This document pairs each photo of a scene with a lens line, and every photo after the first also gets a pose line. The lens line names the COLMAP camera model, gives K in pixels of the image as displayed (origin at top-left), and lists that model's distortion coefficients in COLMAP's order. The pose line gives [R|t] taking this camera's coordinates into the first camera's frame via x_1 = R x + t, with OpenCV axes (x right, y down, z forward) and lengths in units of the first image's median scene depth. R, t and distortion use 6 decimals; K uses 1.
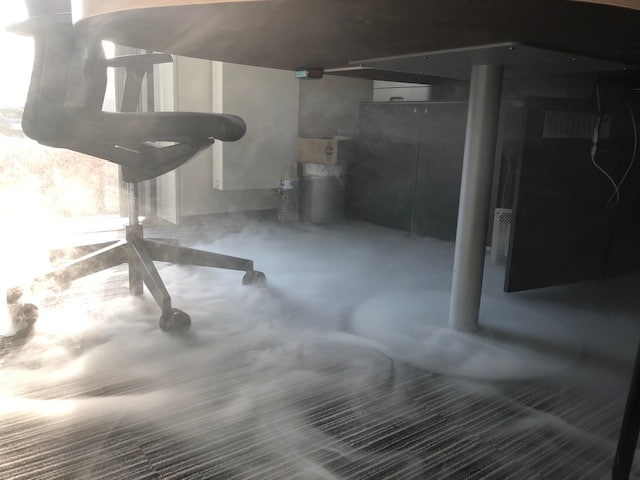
lens RADIAL K [[523.5, 0, 321.4], [0, 523.5, 238.2], [0, 0, 1]] dist [0.038796, -0.004422]
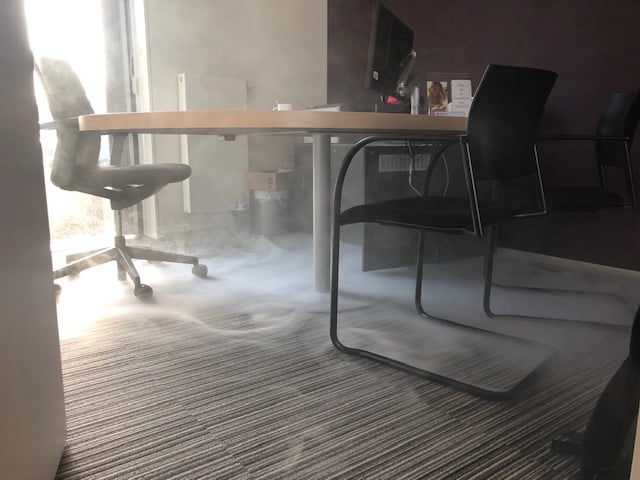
lens RADIAL K [[523.5, 0, 318.6], [0, 523.5, 241.5], [0, 0, 1]] dist [0.038796, -0.004422]
pose [[0.999099, -0.038514, -0.017847, 0.249937], [0.037918, 0.998750, -0.032578, 0.058595], [0.019080, 0.031872, 0.999310, -0.531687]]
